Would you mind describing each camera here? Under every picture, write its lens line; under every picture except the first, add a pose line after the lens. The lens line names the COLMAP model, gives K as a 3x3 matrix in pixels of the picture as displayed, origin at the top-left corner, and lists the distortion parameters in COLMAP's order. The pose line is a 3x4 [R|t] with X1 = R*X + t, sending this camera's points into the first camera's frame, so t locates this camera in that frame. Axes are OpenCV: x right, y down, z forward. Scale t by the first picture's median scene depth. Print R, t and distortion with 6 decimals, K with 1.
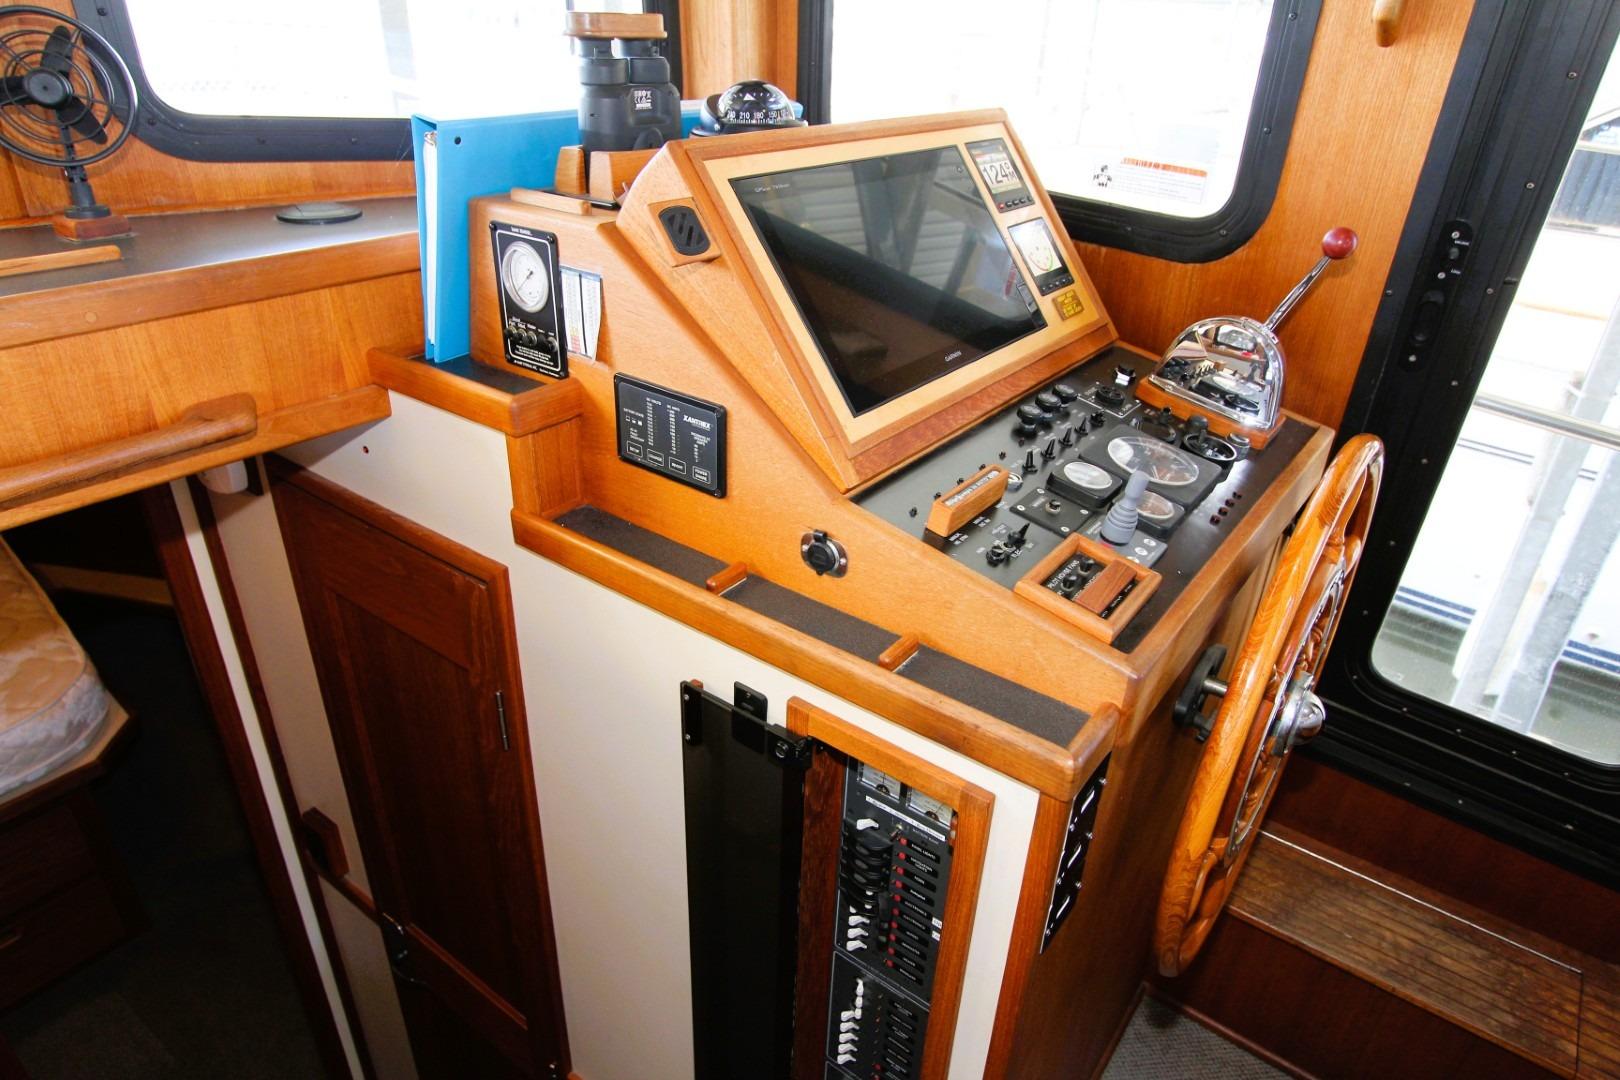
lens RADIAL K [[995.9, 0, 811.9], [0, 995.9, 548.6], [0, 0, 1]] dist [-0.009985, 0.000858]
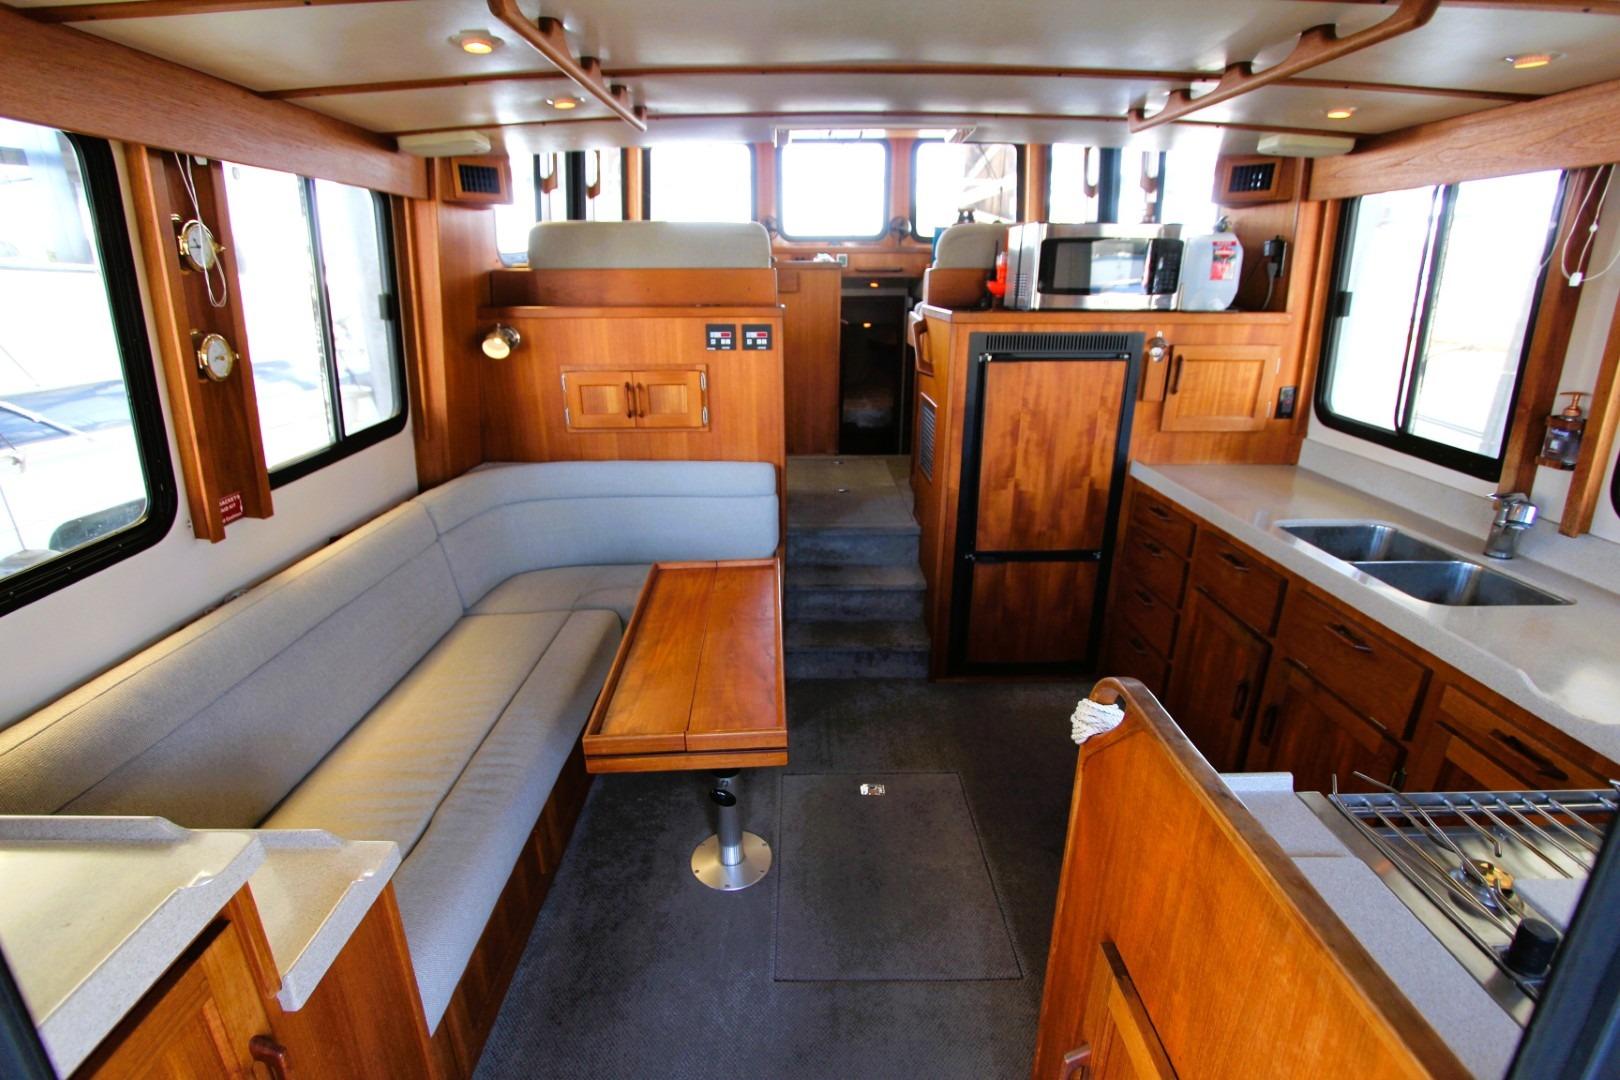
lens RADIAL K [[746.5, 0, 806.6], [0, 746.5, 554.3], [0, 0, 1]] dist [-0.019481, 0.002517]
pose [[0.601741, 0.238317, -0.762308, 3.298597], [-0.361629, 0.932303, 0.006004, 1.830194], [0.712132, 0.272059, 0.647187, -2.158618]]
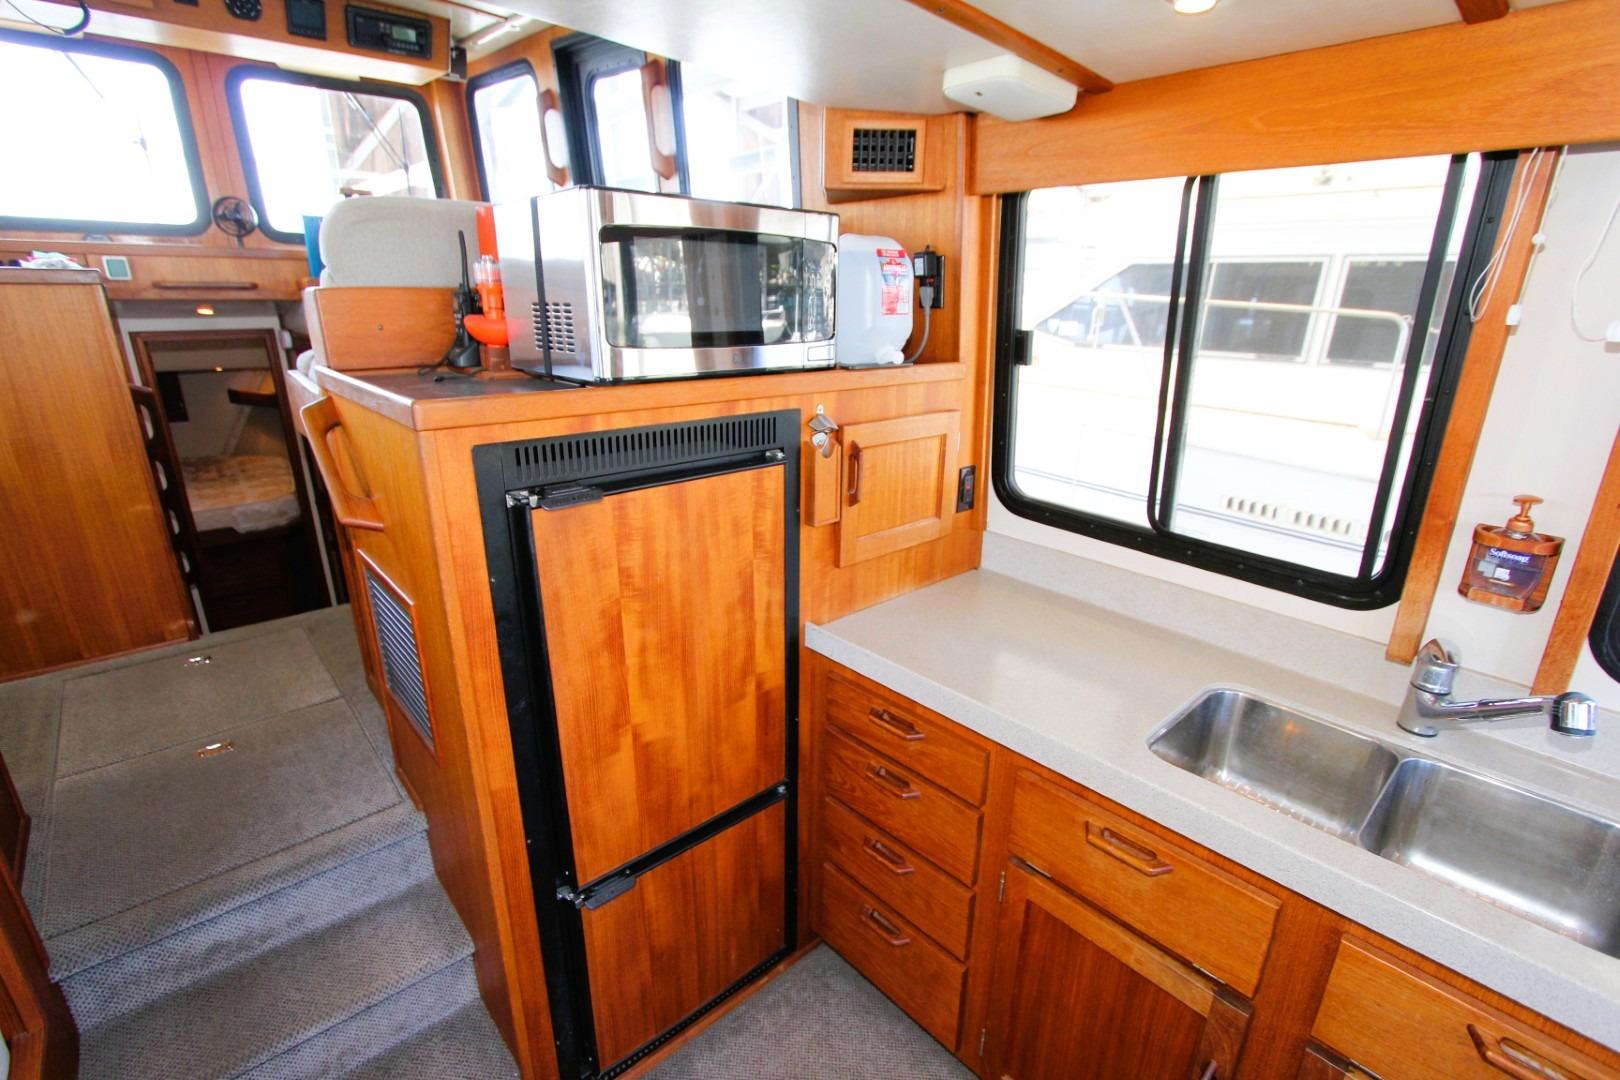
lens RADIAL K [[746.5, 0, 806.6], [0, 746.5, 554.3], [0, 0, 1]] dist [-0.019481, 0.002517]
pose [[0.978813, 0.038375, -0.201129, 2.152002], [-0.073137, 0.983007, -0.168369, 1.206557], [0.191250, 0.179511, 0.964987, -1.172592]]
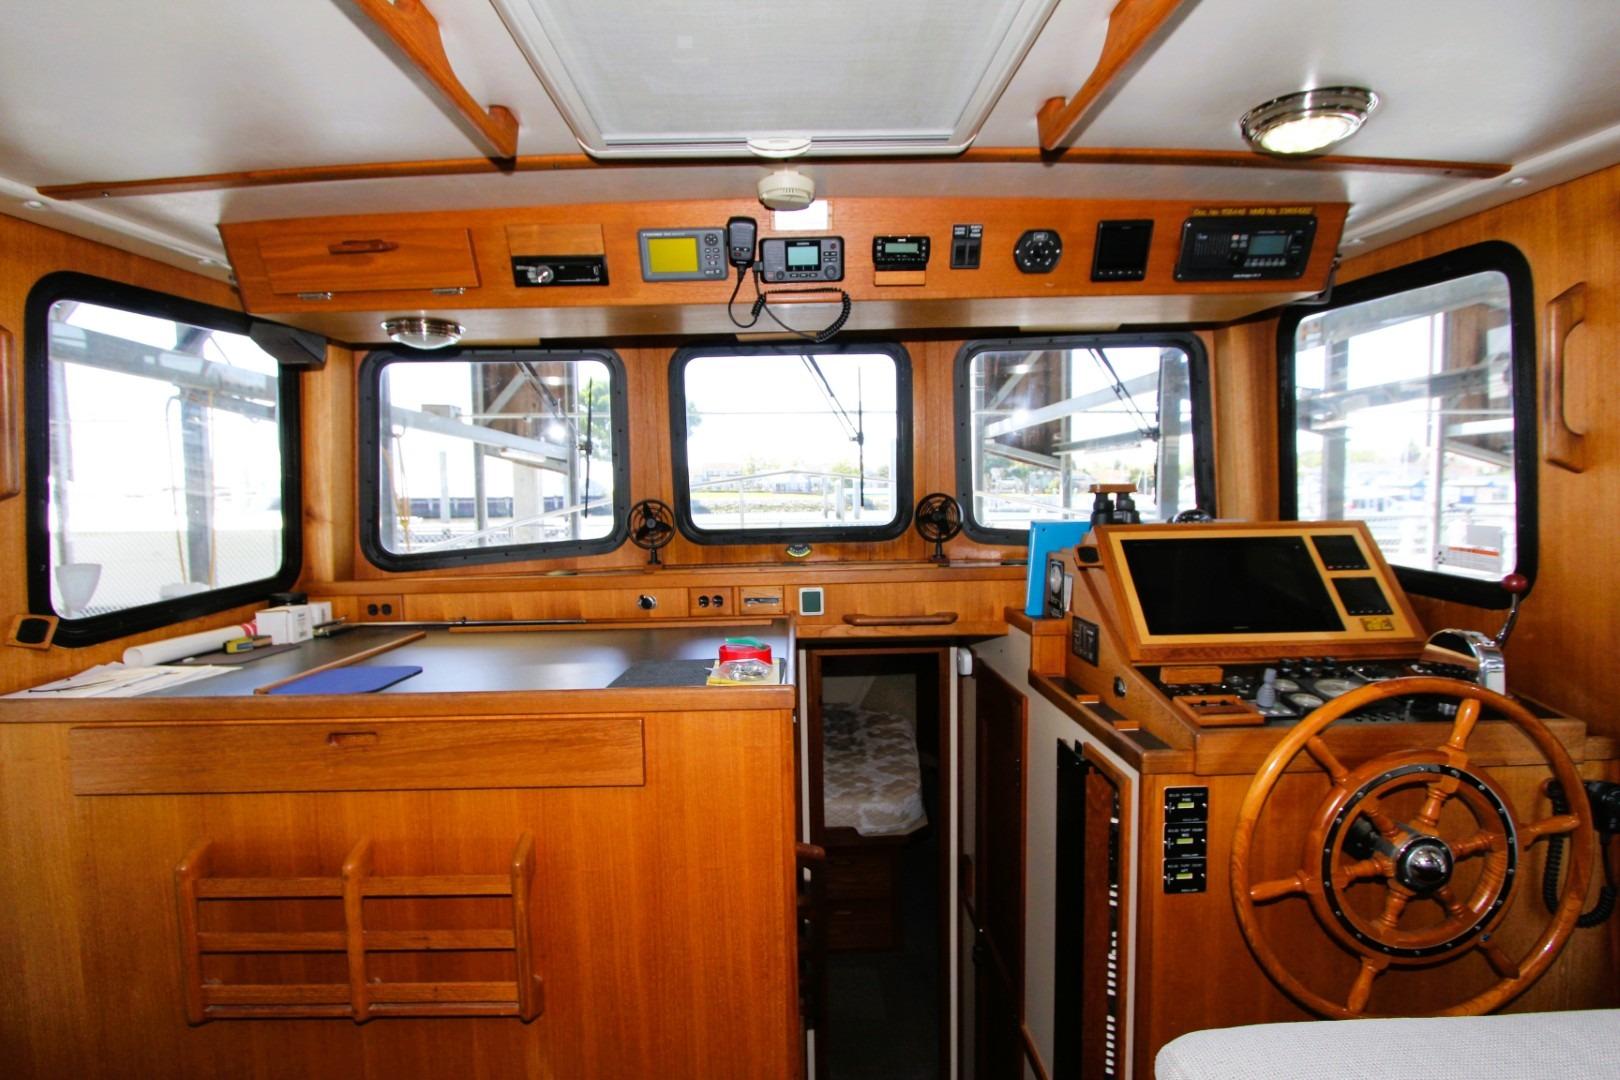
lens RADIAL K [[746.5, 0, 806.6], [0, 746.5, 554.3], [0, 0, 1]] dist [-0.019481, 0.002517]
pose [[0.607723, 0.011835, -0.794061, 0.826895], [-0.343473, 0.905449, -0.249377, 0.356679], [0.716030, 0.424290, 0.554327, -0.521974]]
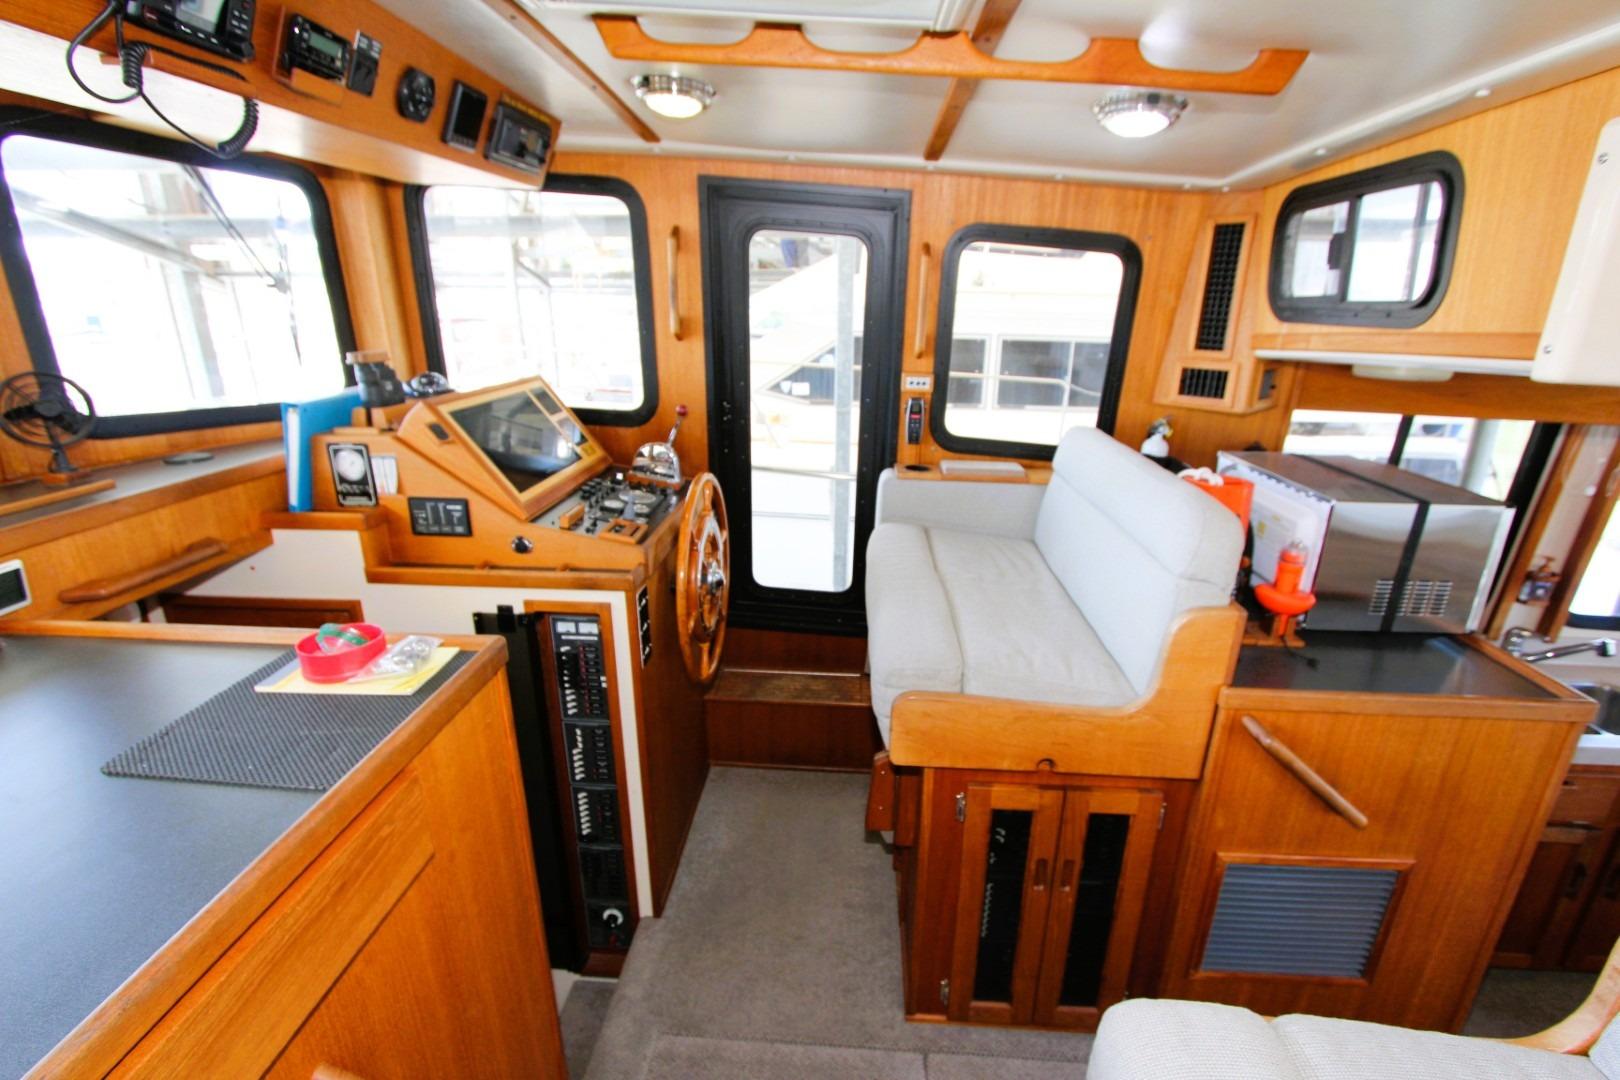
lens RADIAL K [[745.1, 0, 815.2], [0, 745.1, 561.5], [0, 0, 1]] dist [-0.011148, 0.000897]
pose [[0.838005, -0.212739, 0.502484, -0.296659], [0.281770, 0.957304, -0.064616, 0.345899], [-0.467284, 0.195734, 0.862168, -0.909519]]
